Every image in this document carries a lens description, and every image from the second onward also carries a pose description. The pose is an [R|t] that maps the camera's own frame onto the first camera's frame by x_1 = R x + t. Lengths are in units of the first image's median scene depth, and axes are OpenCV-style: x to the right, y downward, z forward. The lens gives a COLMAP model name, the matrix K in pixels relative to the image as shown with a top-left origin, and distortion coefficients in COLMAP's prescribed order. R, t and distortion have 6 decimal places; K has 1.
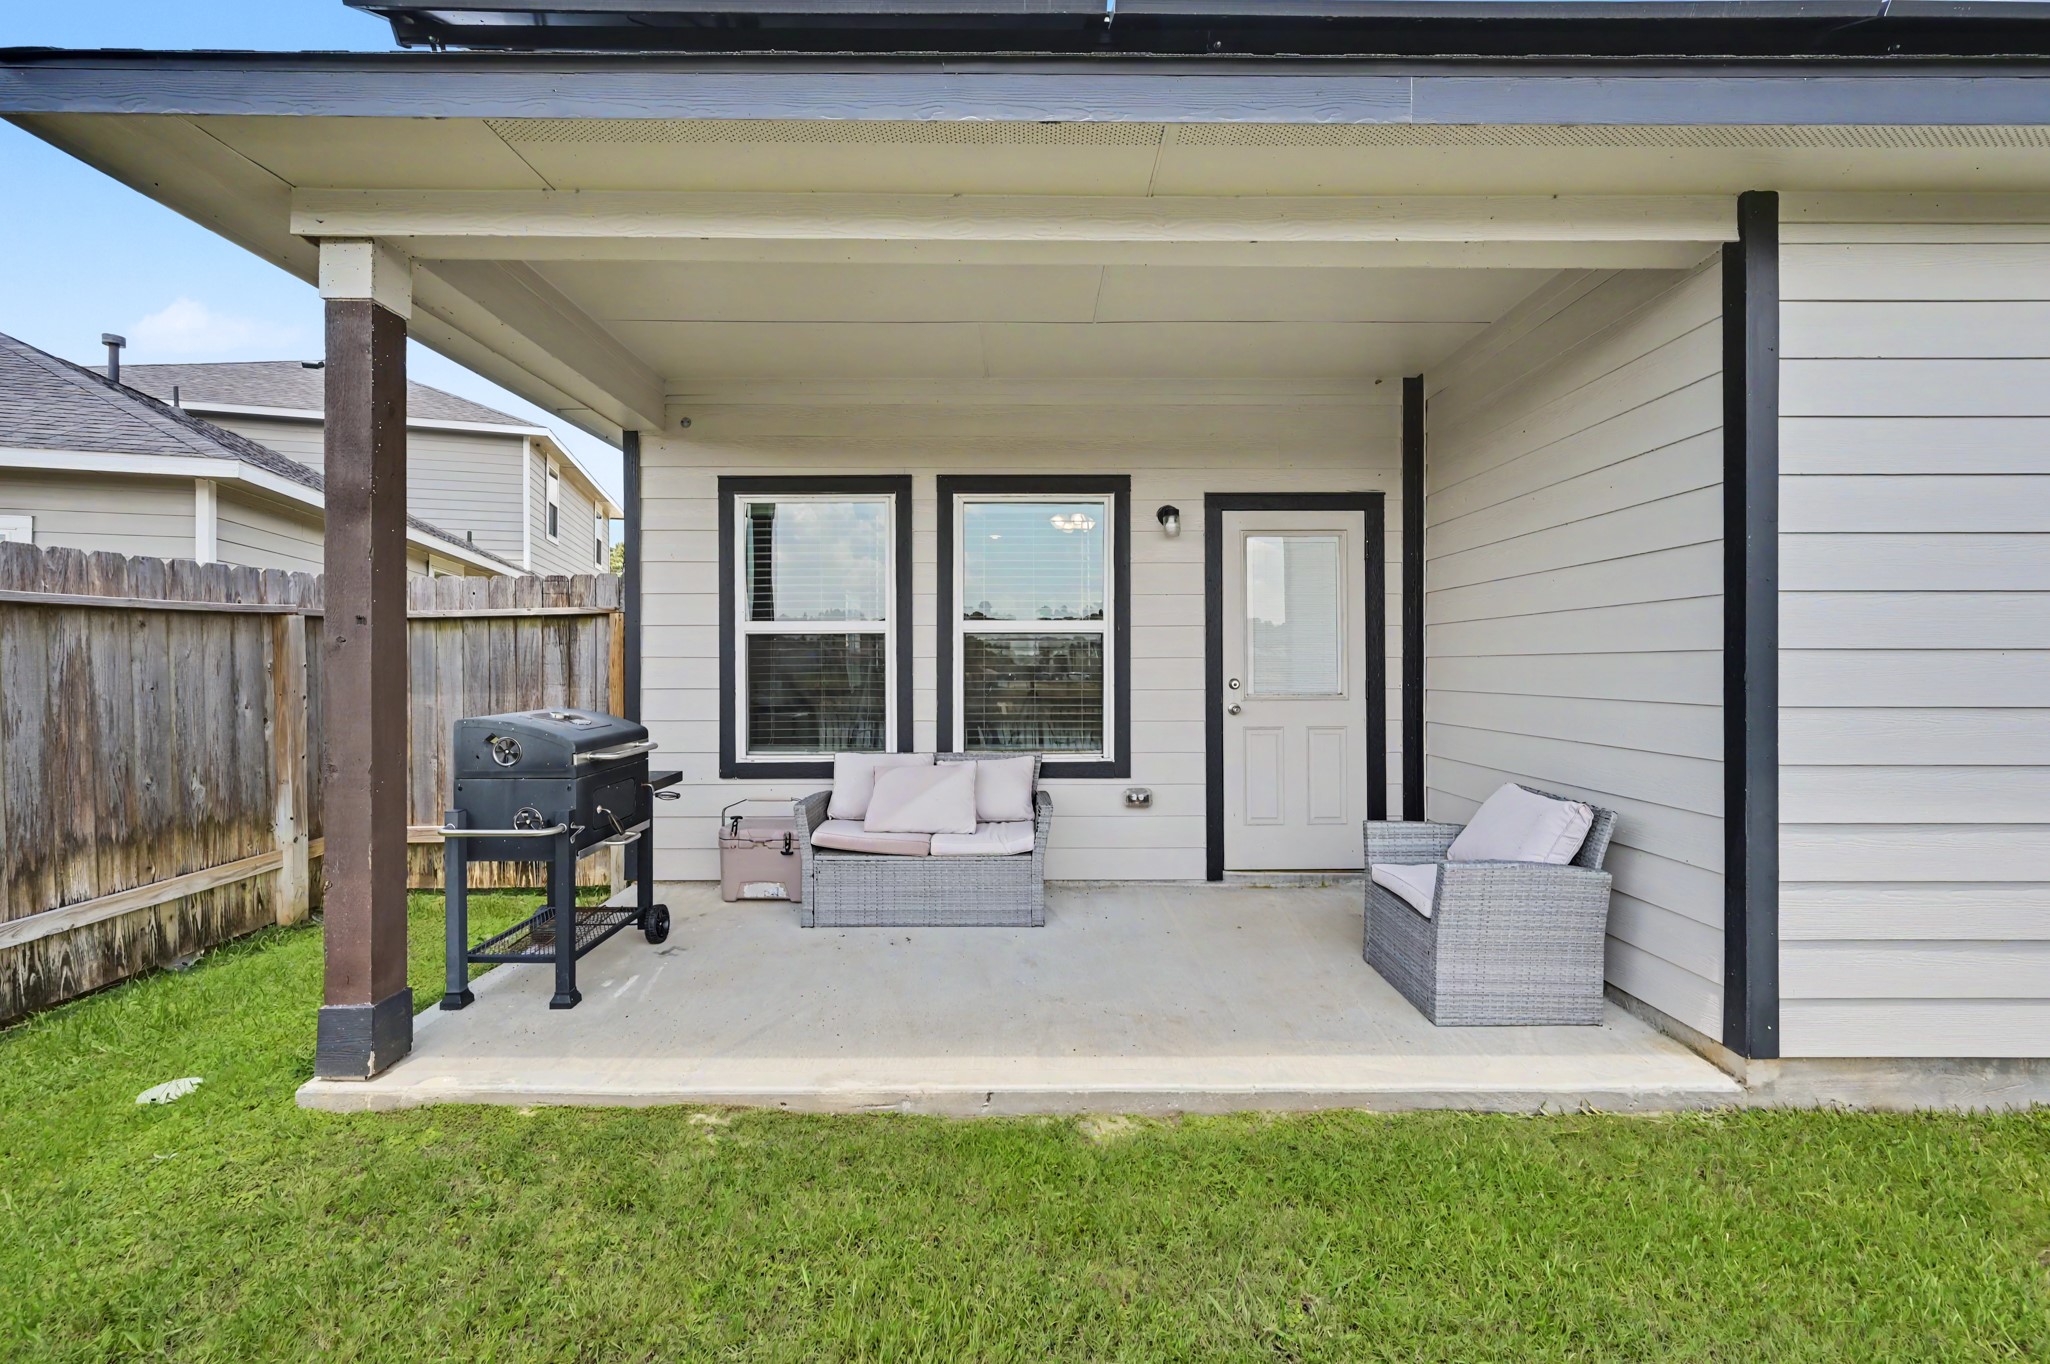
lens RADIAL K [[826.3, 0, 1025.8], [0, 826.3, 656.8], [0, 0, 1]] dist [0.000092, -0.000013]
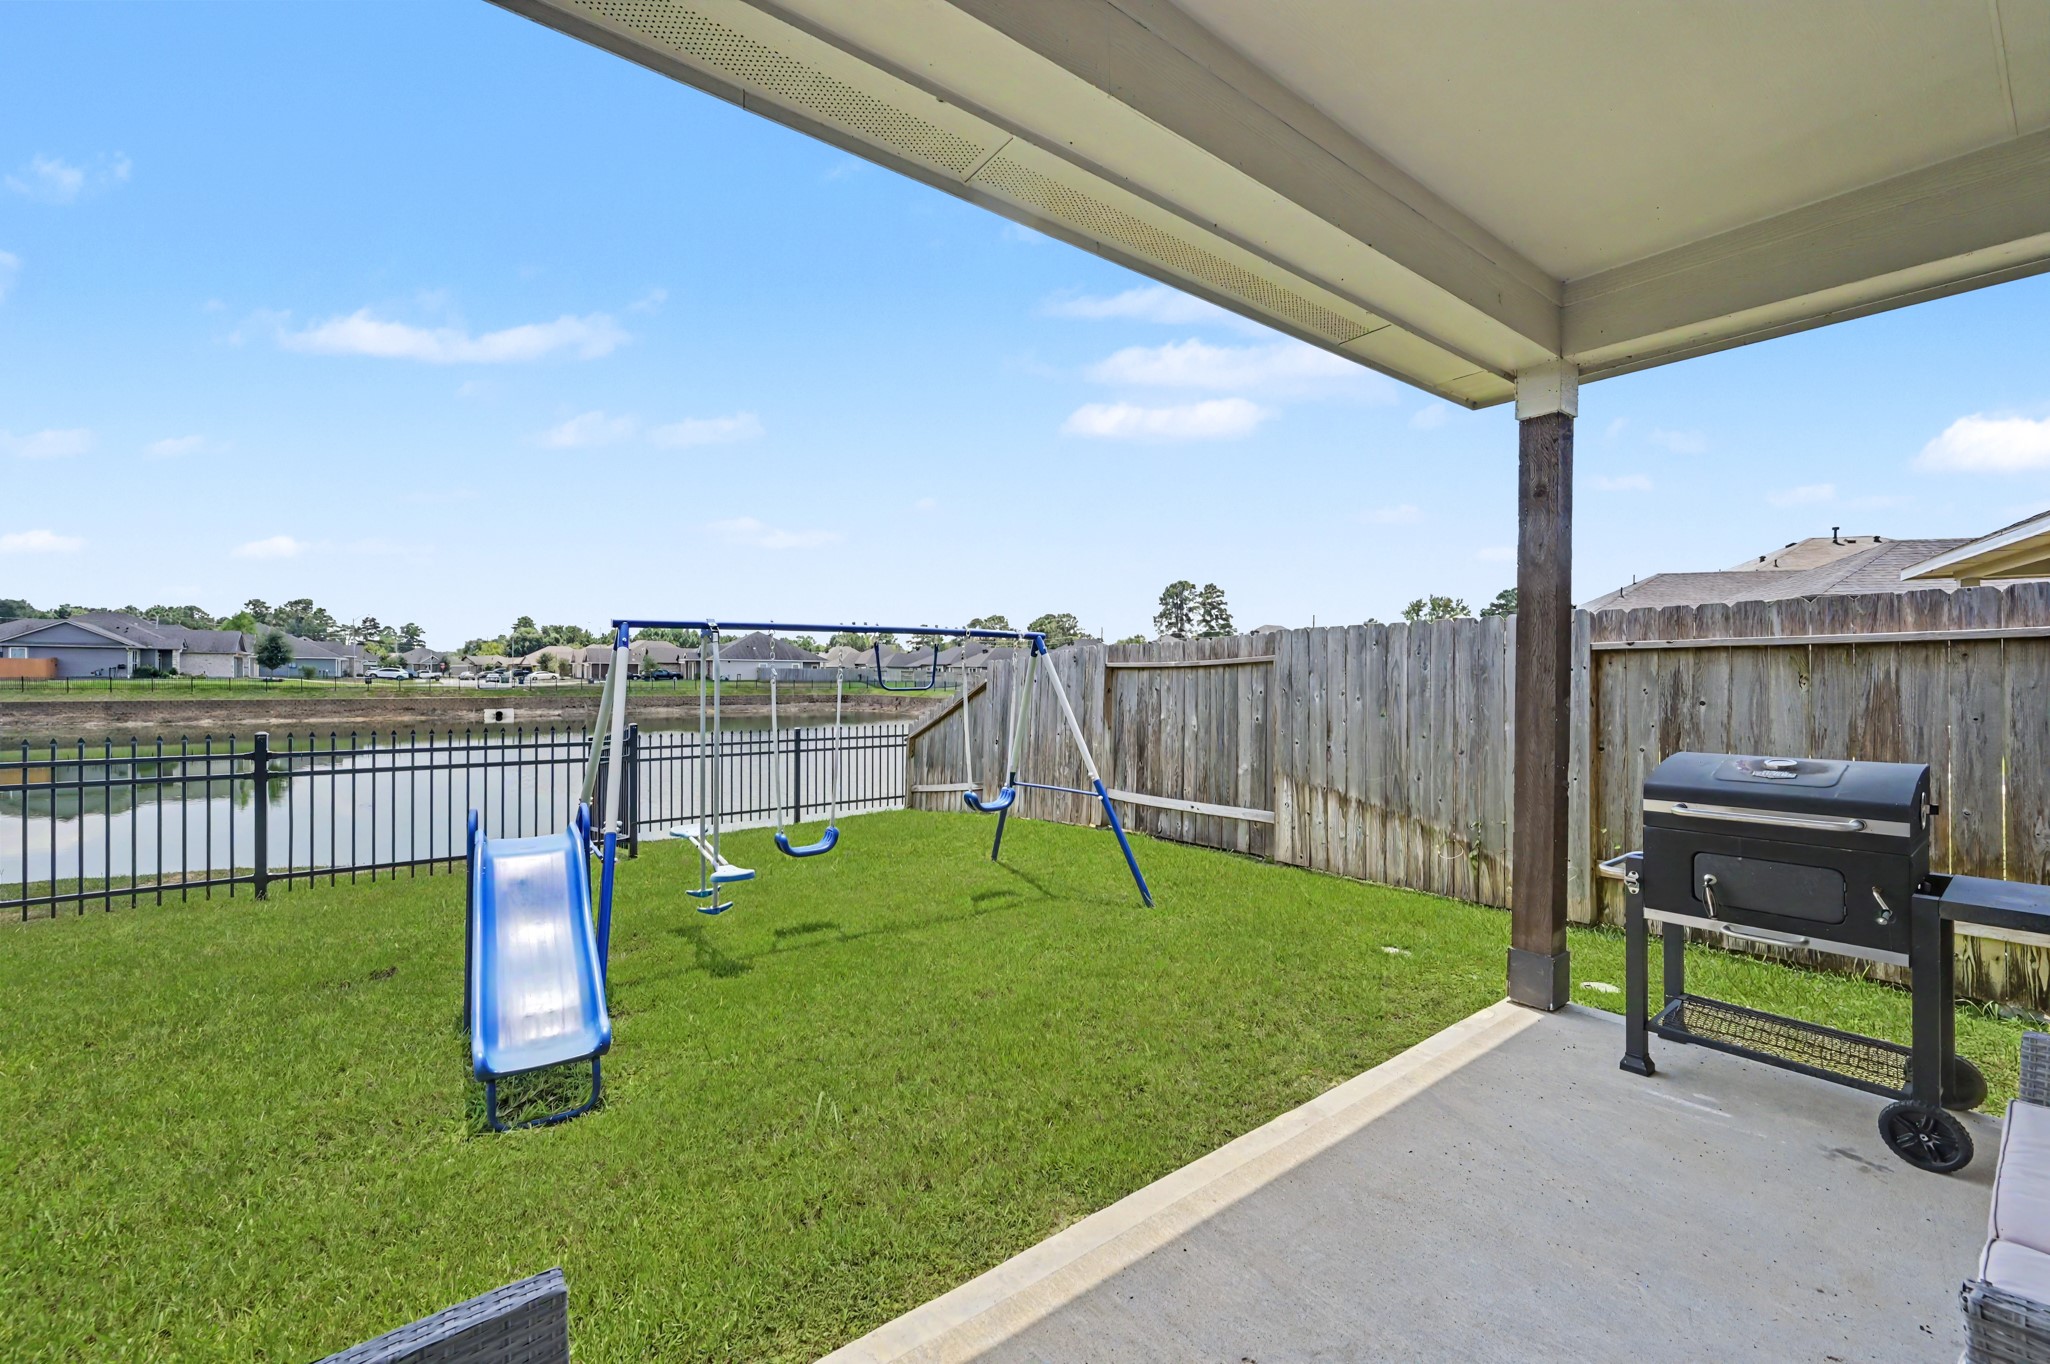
lens RADIAL K [[808.1, 0, 1025.0], [0, 808.1, 682.0], [0, 0, 1]] dist [-0.000328, -0.000065]
pose [[-0.799064, 0.003110, -0.601238, 0.369120], [0.001171, 0.999993, 0.003617, -0.009505], [0.601245, 0.002187, -0.799062, 0.917839]]
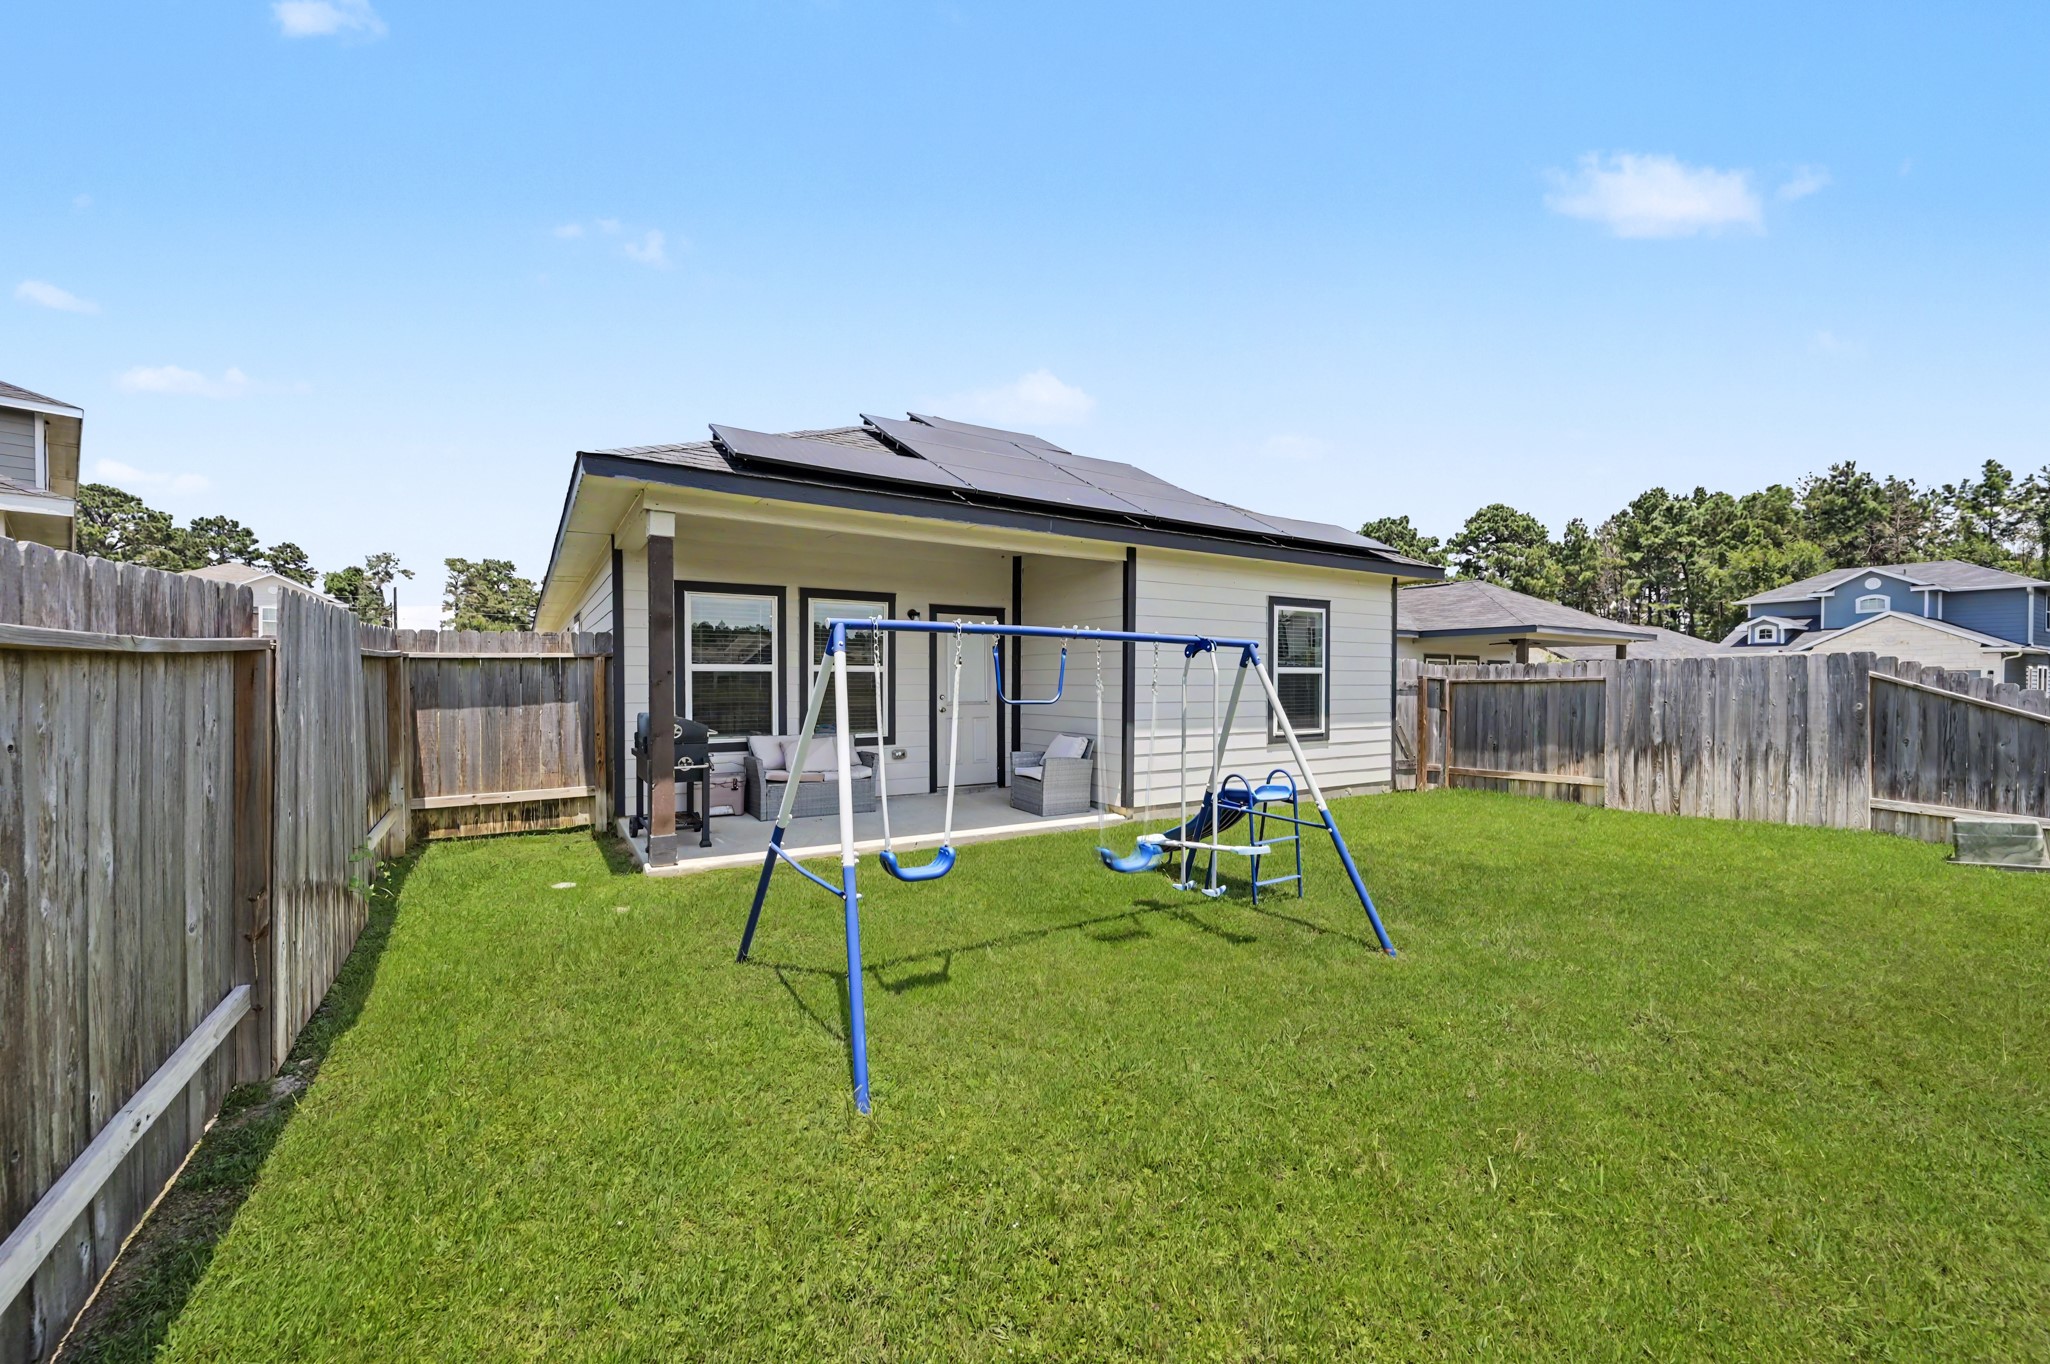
lens RADIAL K [[808.1, 0, 1025.0], [0, 808.1, 682.0], [0, 0, 1]] dist [-0.000328, -0.000065]
pose [[0.849224, 0.001228, 0.528032, -0.684985], [-0.008390, 0.999902, 0.011168, -0.031859], [-0.527967, -0.013915, 0.849151, -0.884670]]
